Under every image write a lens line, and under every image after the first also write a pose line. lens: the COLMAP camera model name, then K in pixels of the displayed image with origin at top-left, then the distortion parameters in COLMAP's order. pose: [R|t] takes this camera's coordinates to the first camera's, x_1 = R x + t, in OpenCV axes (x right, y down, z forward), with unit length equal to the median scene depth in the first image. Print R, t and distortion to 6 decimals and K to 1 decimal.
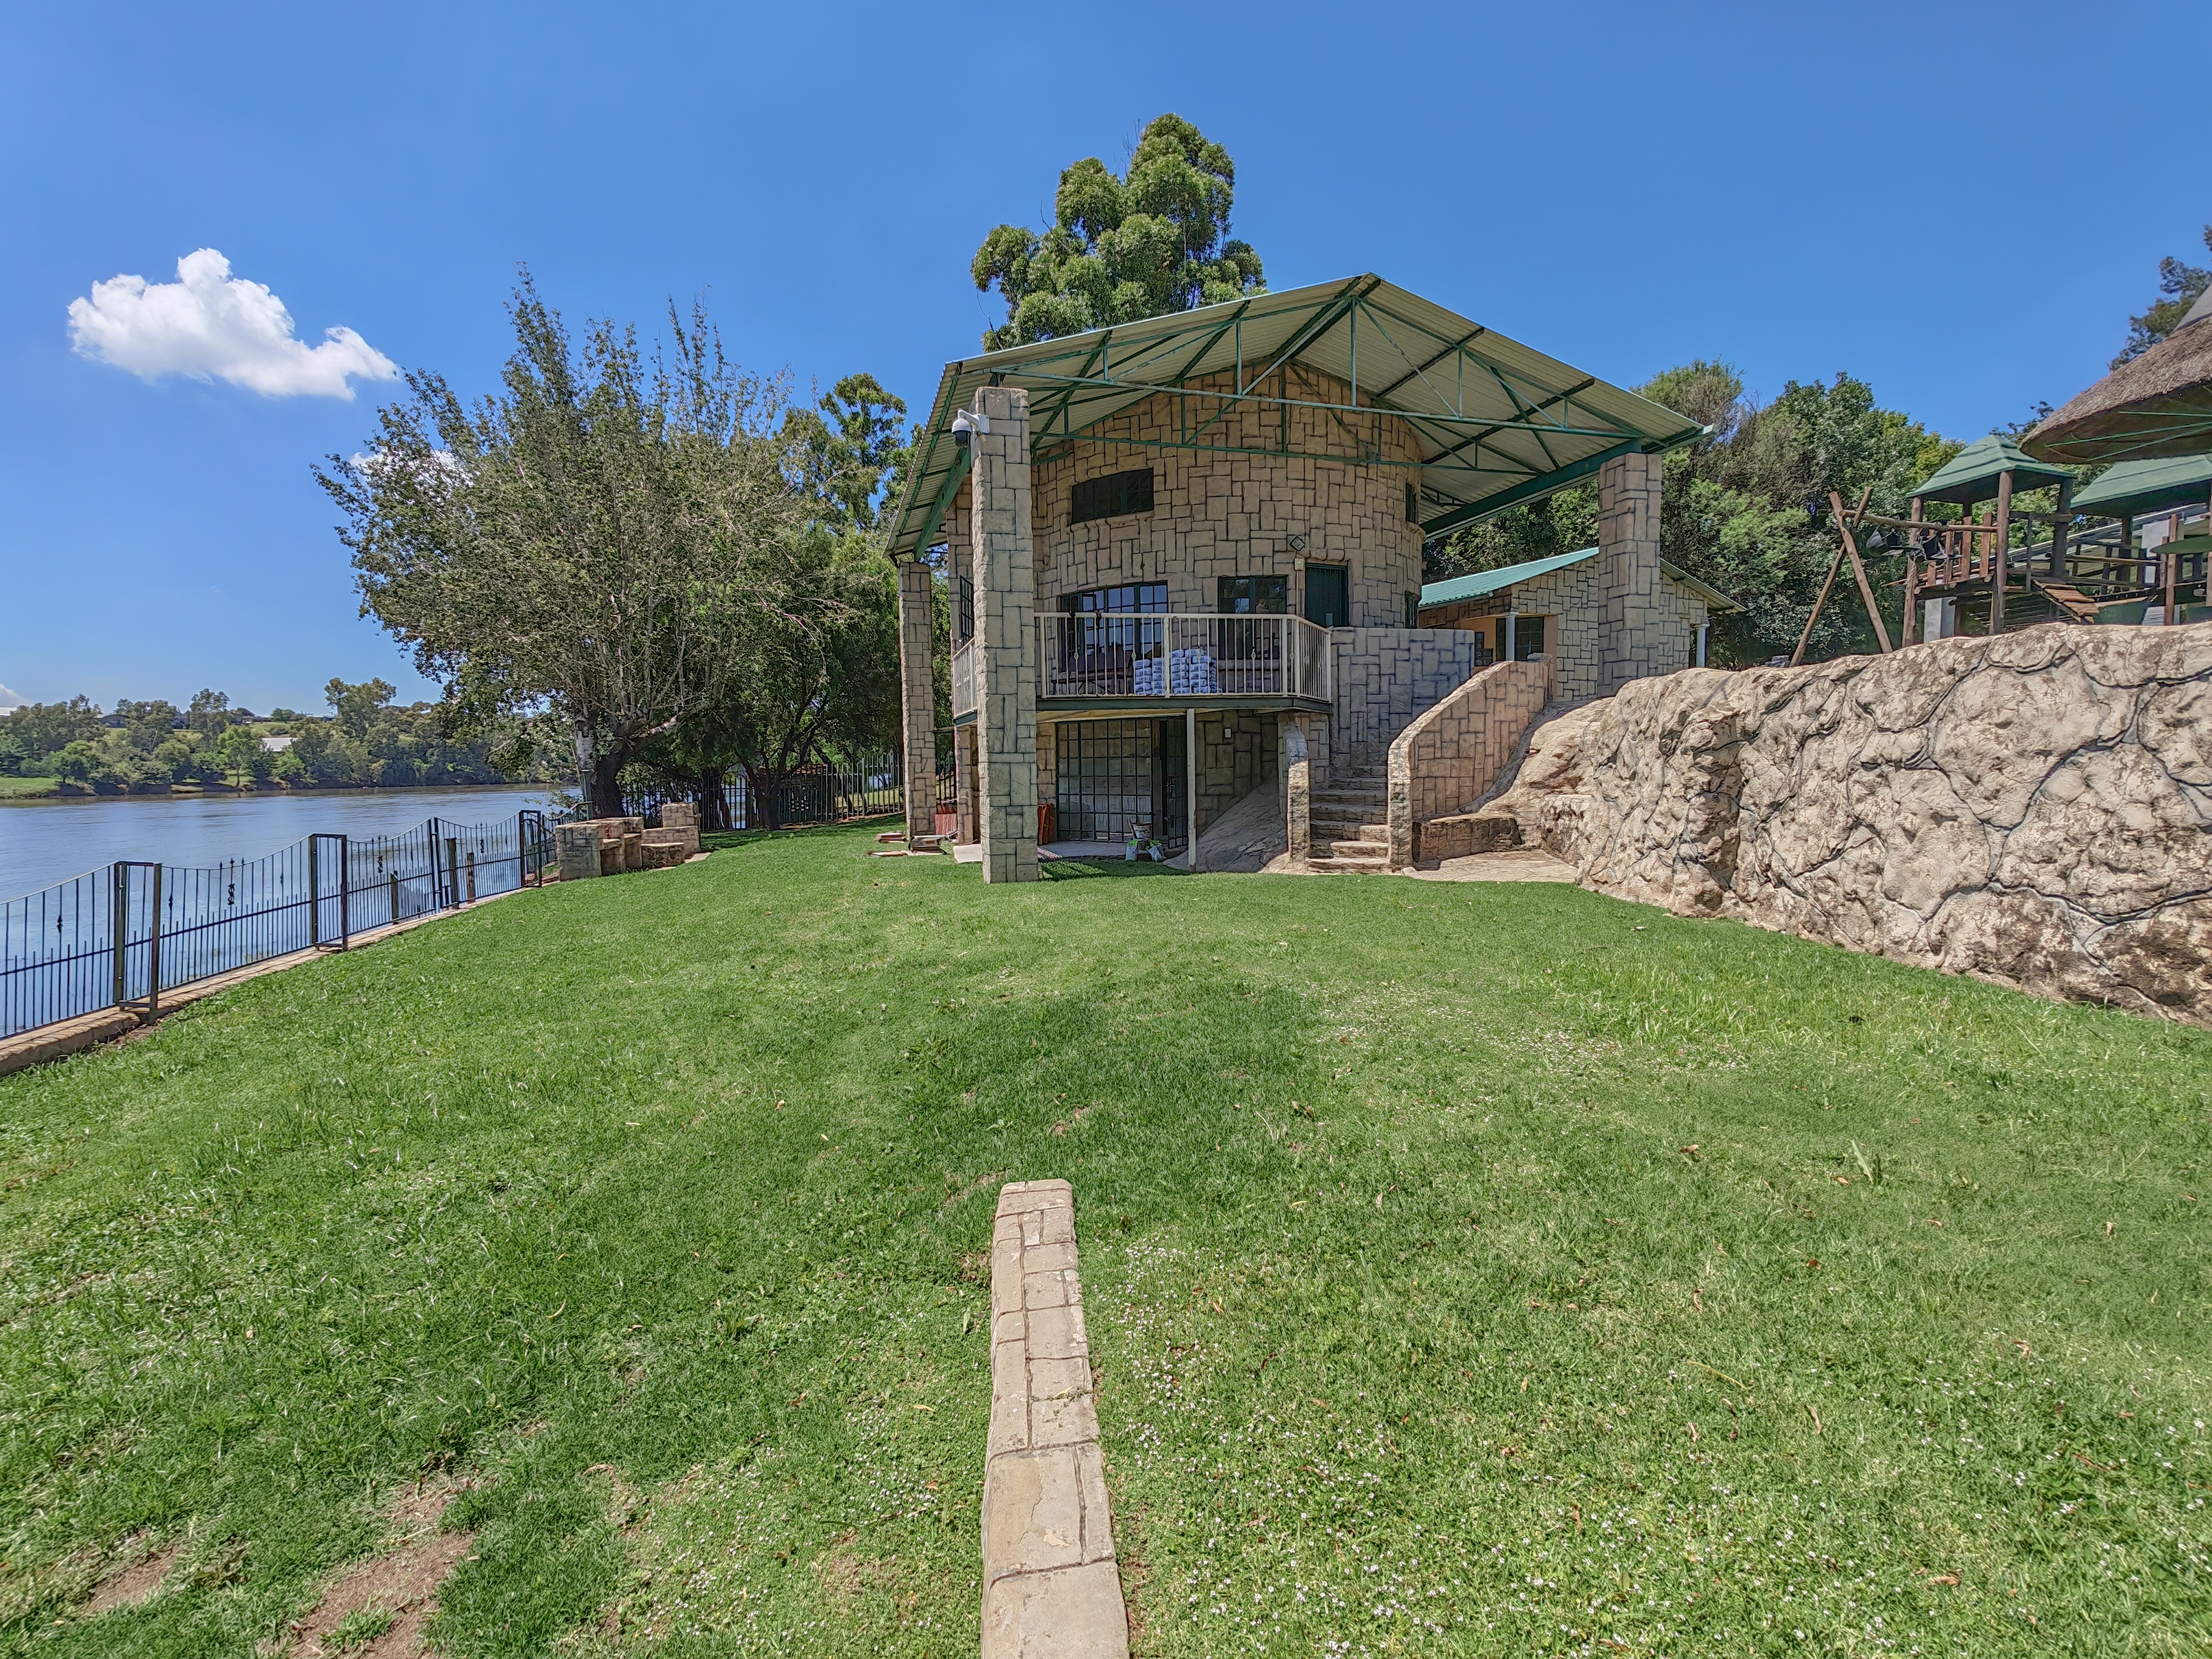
lens RADIAL K [[1021.6, 0, 1108.1], [0, 1021.6, 839.8], [0, 0, 1]] dist [0.000710, 0.003226]
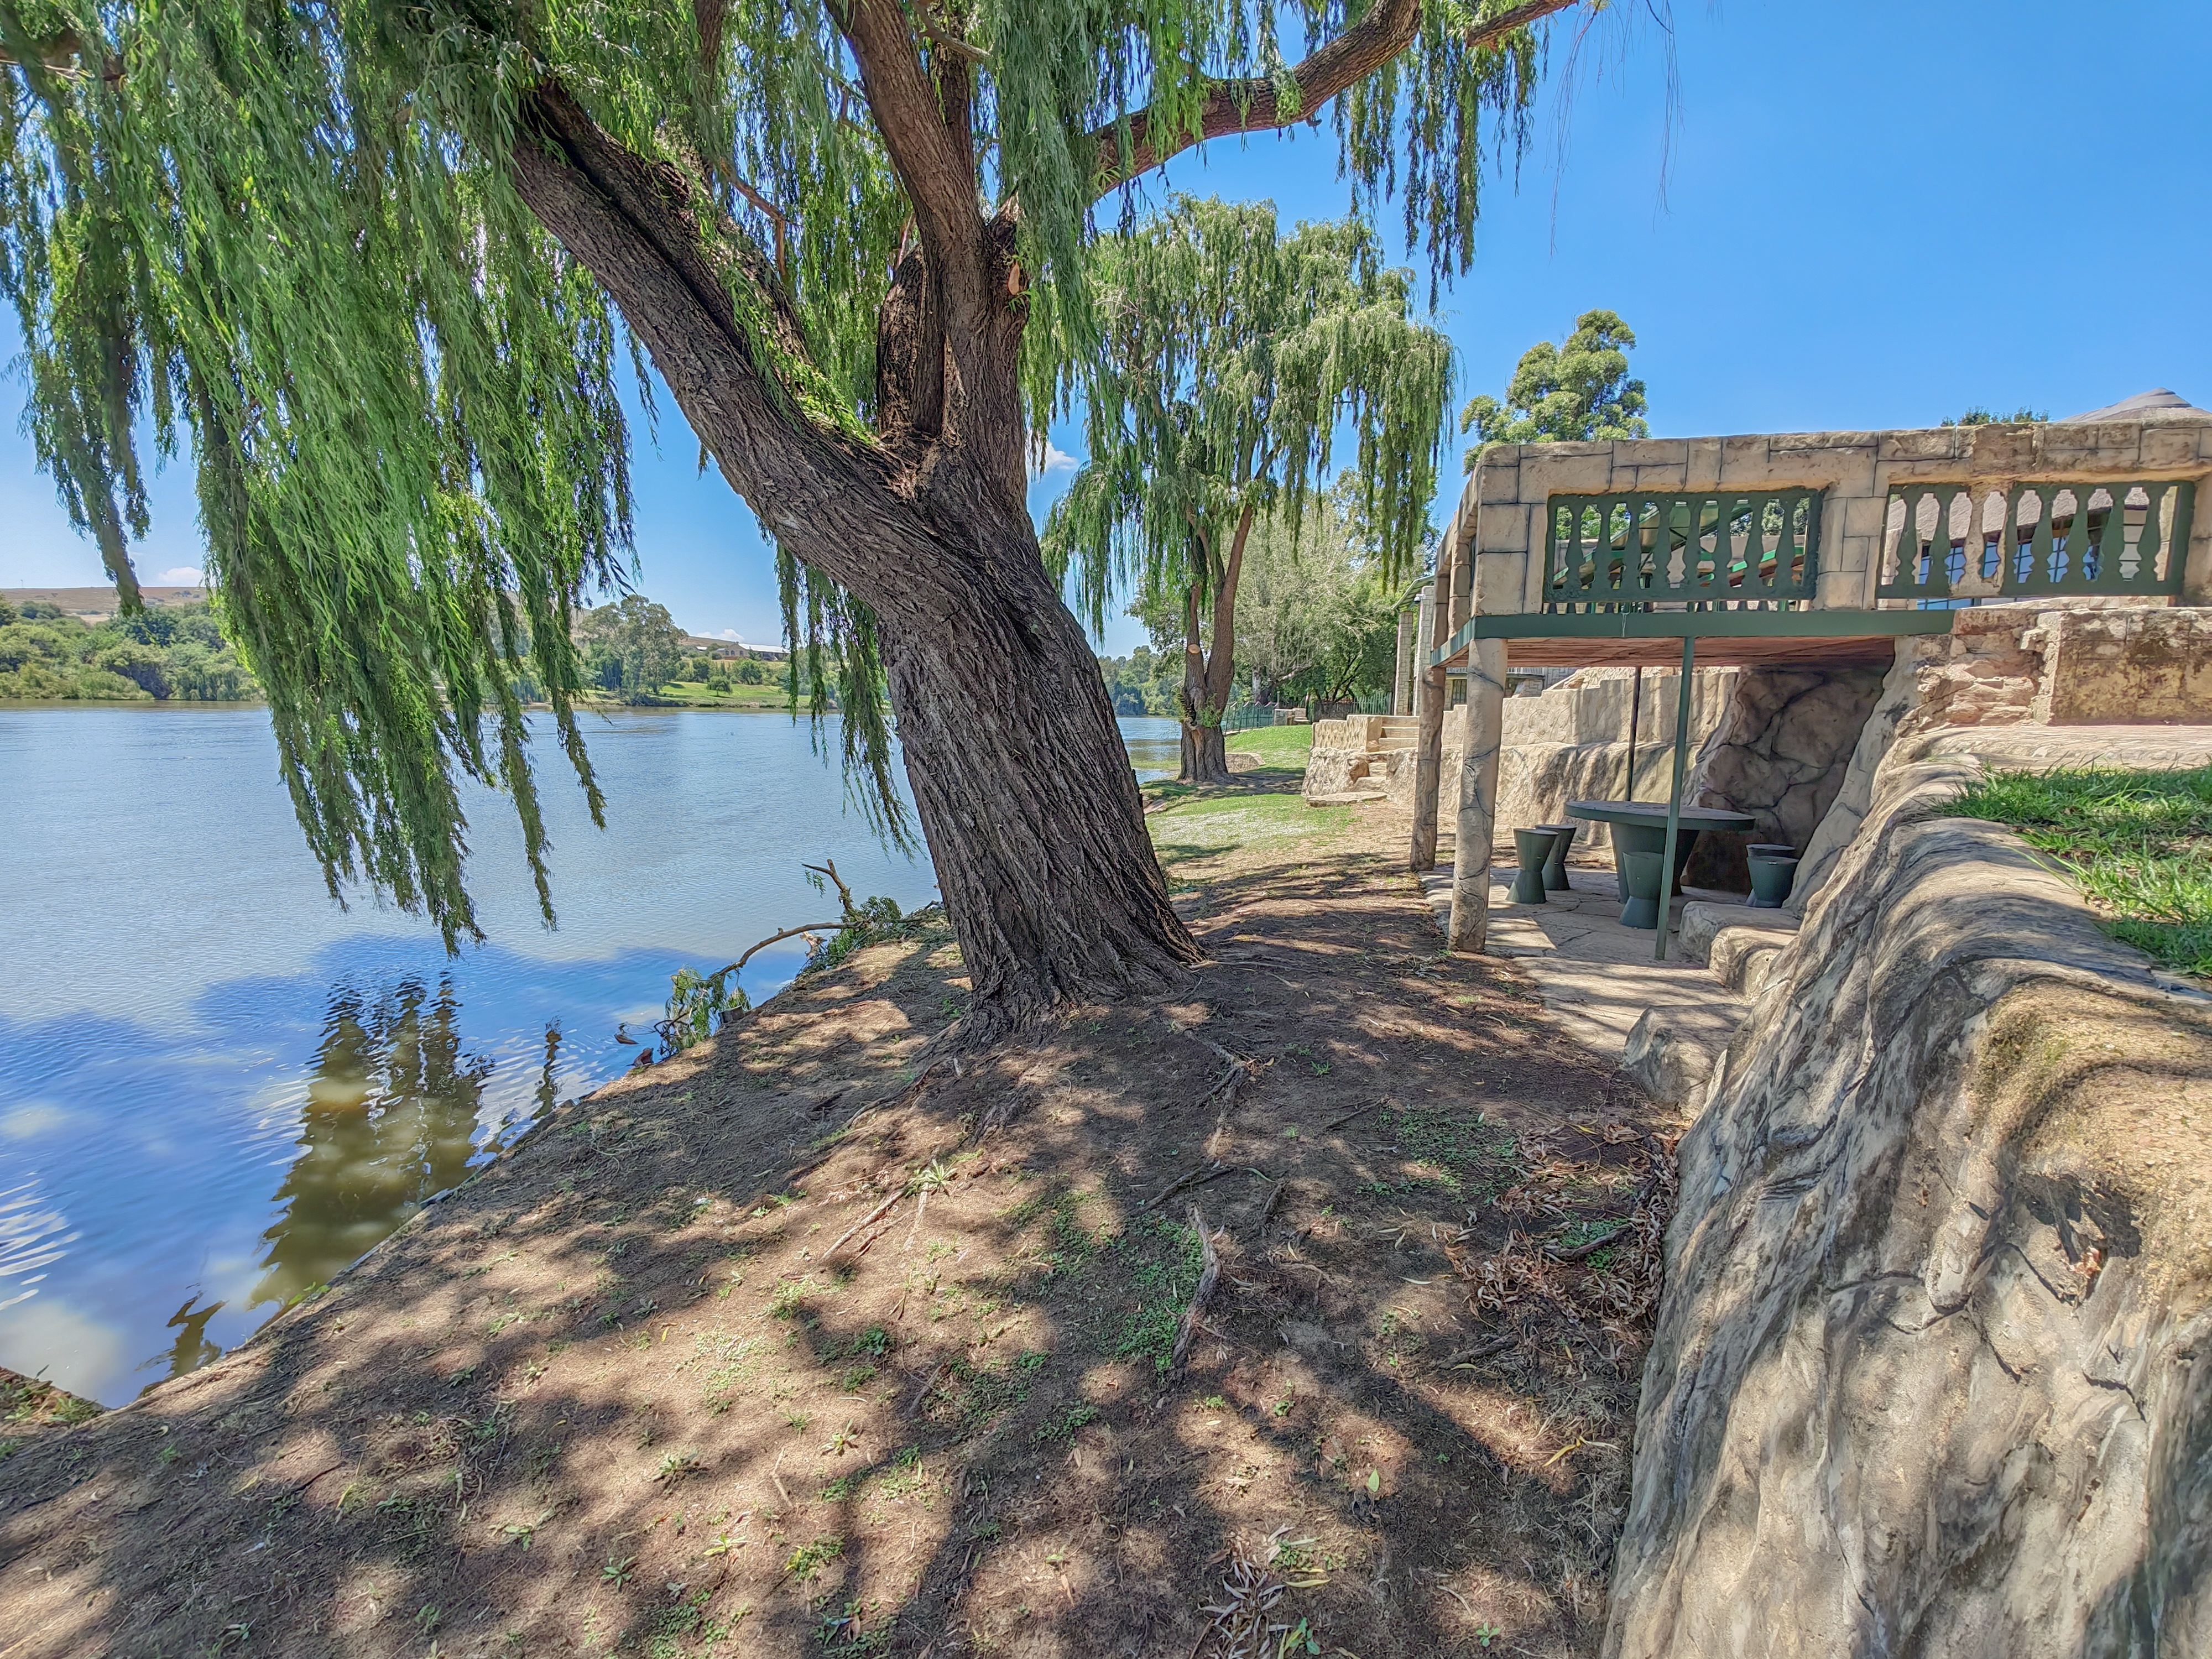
lens RADIAL K [[1021.6, 0, 1092.3], [0, 1021.6, 839.6], [0, 0, 1]] dist [0.000710, 0.003226]
pose [[0.881334, 0.100708, -0.461636, 0.215161], [-0.077380, 0.994594, 0.069245, 0.103928], [0.466114, -0.025307, 0.884363, -0.987859]]
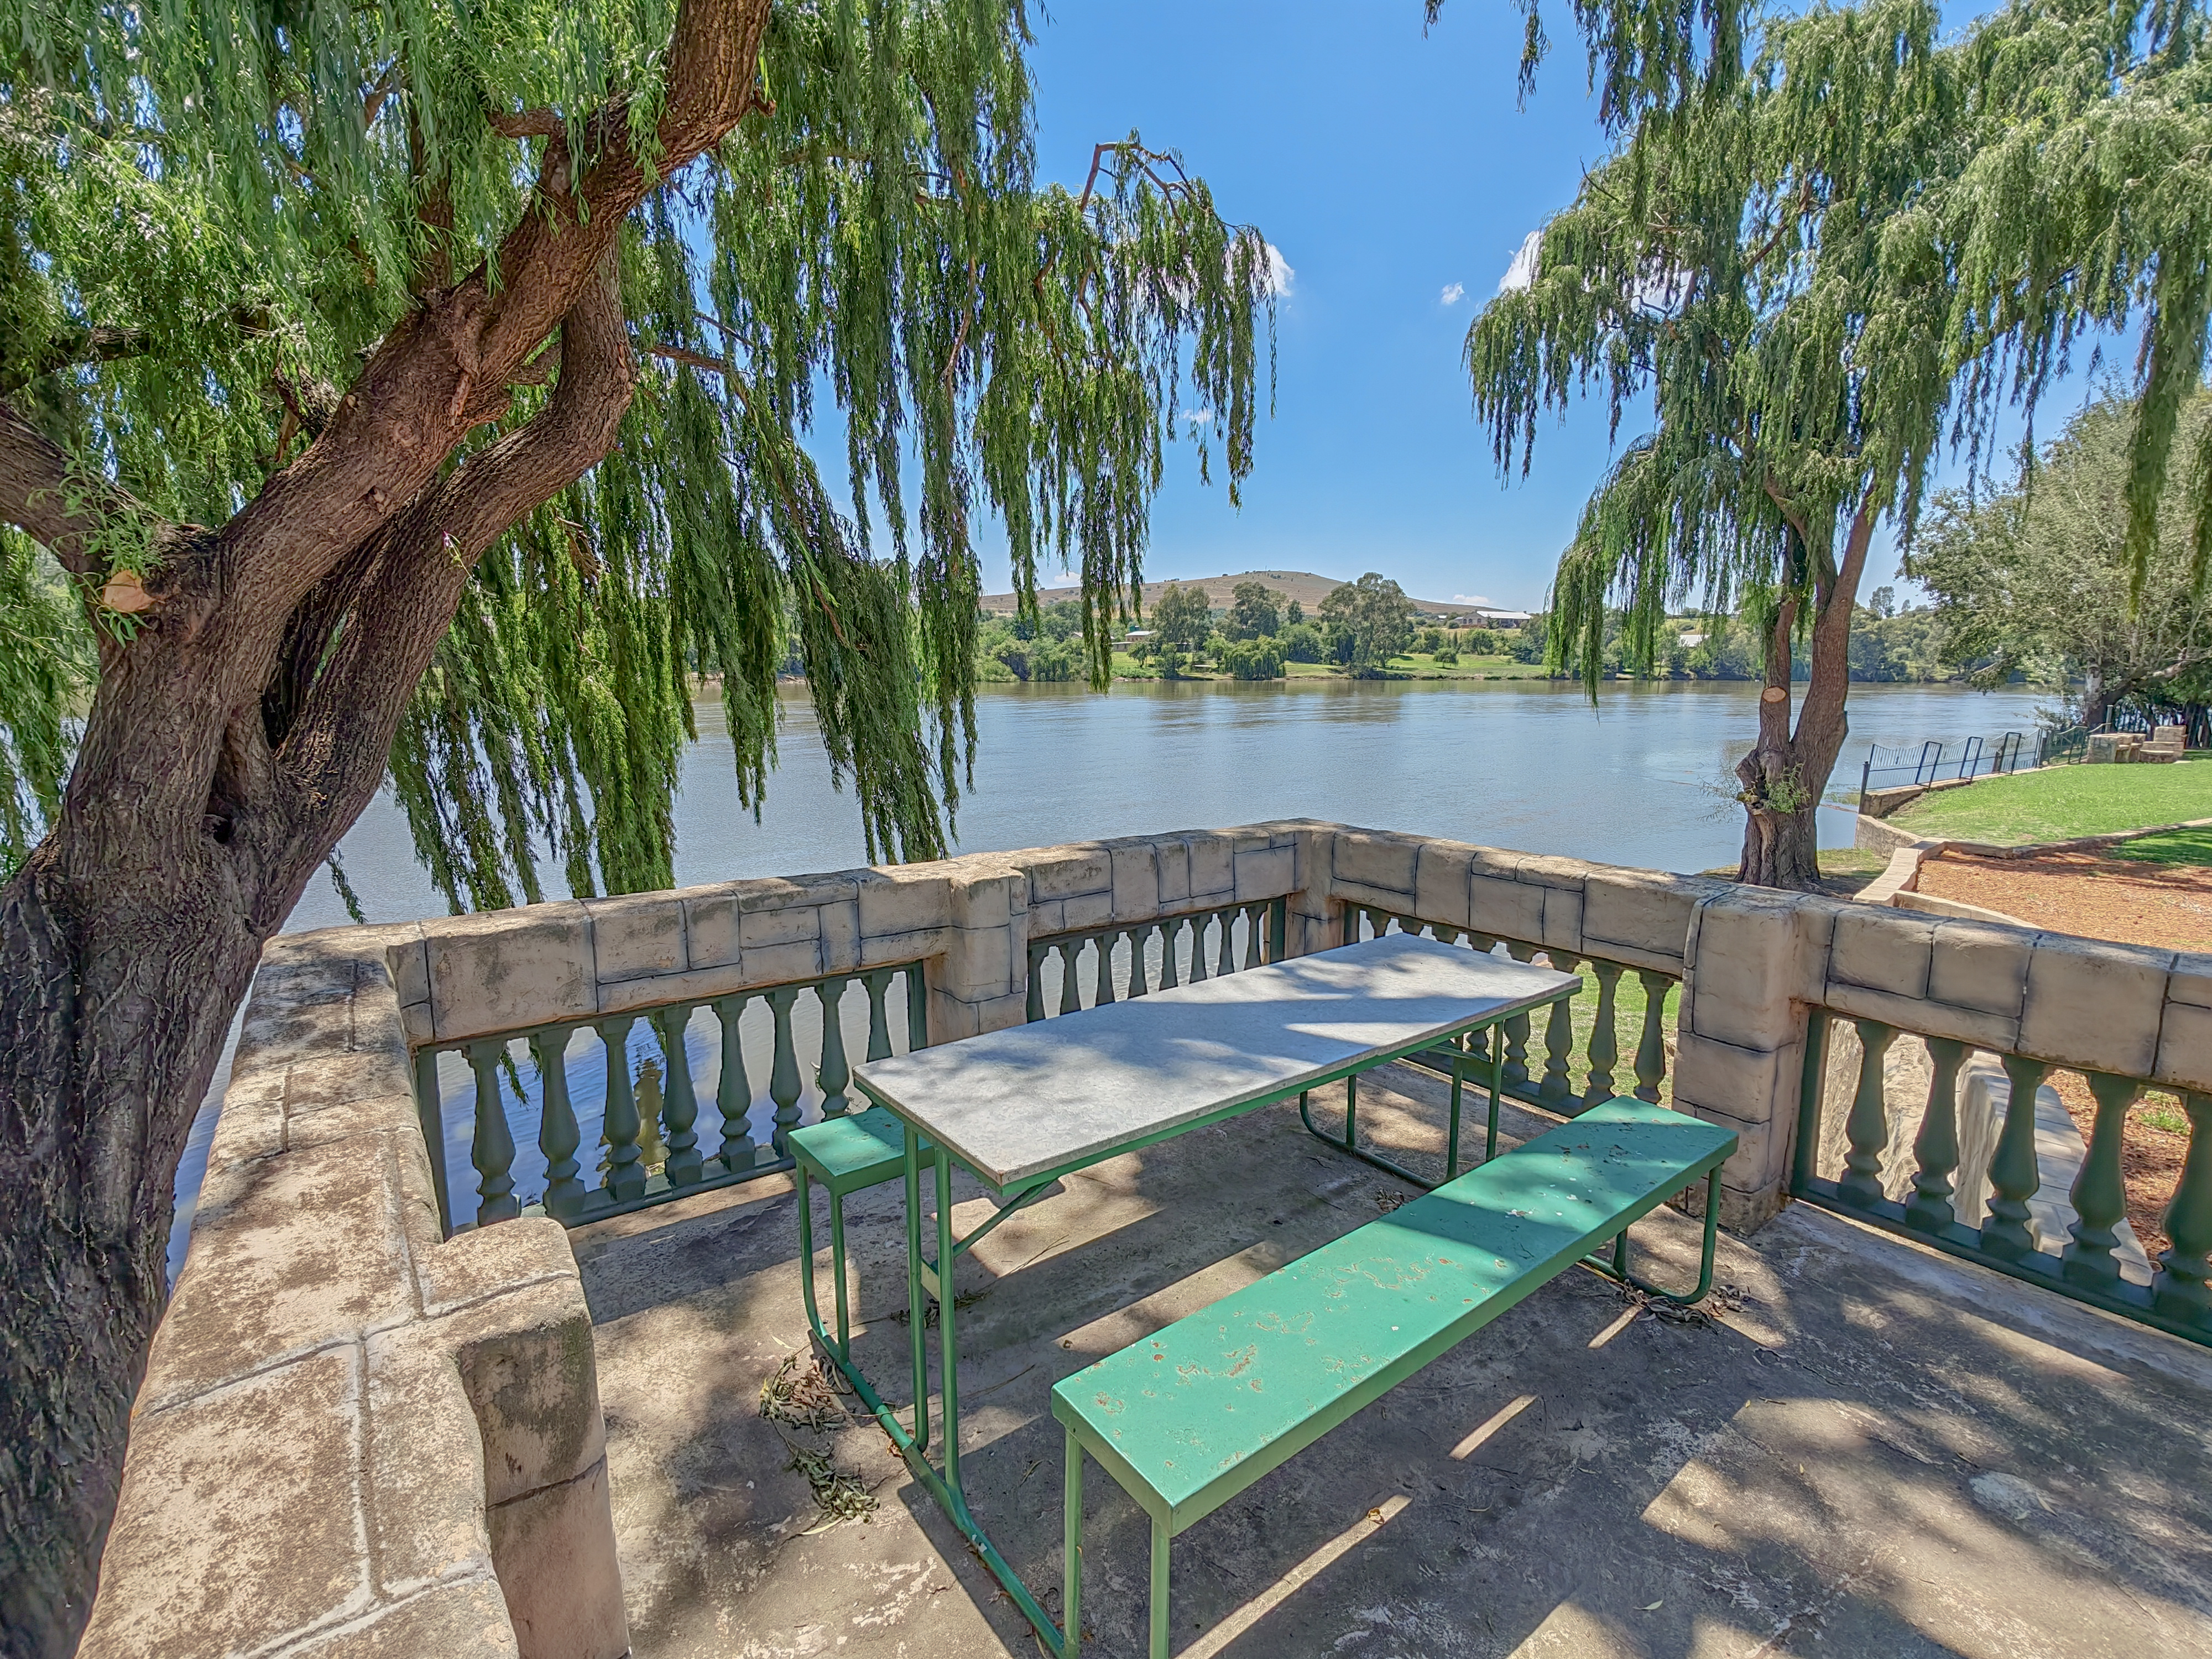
lens RADIAL K [[1021.6, 0, 1102.2], [0, 1021.6, 829.7], [0, 0, 1]] dist [0.000710, 0.003226]
pose [[0.385397, 0.171210, -0.906728, 0.271289], [-0.084543, 0.985055, 0.150065, 0.015088], [0.918870, 0.018823, 0.394112, -0.759181]]
